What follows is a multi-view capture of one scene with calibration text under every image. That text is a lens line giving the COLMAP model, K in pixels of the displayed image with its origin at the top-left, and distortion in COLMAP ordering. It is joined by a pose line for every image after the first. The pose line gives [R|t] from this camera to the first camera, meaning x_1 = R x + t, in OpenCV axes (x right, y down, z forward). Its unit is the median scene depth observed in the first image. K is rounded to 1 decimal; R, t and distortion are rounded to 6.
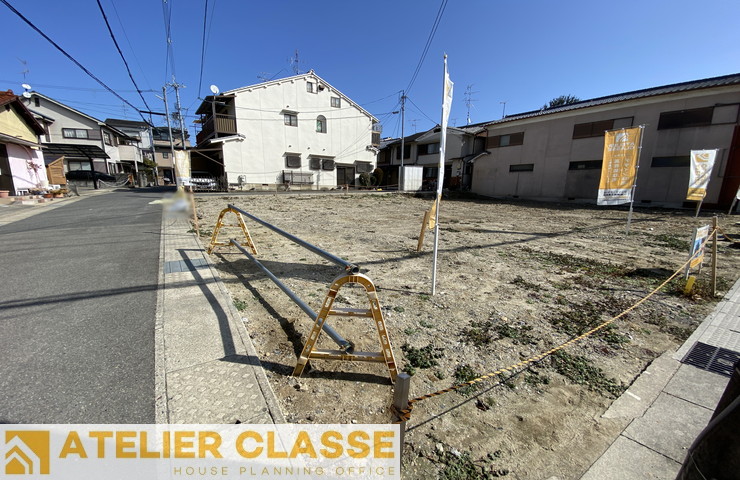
lens RADIAL K [[301.3, 0, 369.9], [0, 301.3, 259.9], [0, 0, 1]] dist [0.018863, -0.016960]
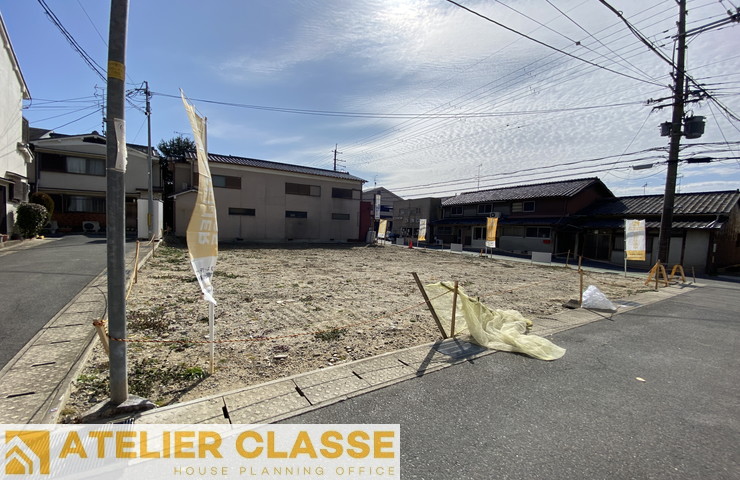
lens RADIAL K [[301.3, 0, 368.9], [0, 301.3, 247.4], [0, 0, 1]] dist [0.018863, -0.016960]
pose [[0.013259, -0.076931, 0.996948, -0.516079], [0.205521, 0.975958, 0.072578, -0.173282], [-0.978563, 0.203931, 0.028751, 0.580111]]
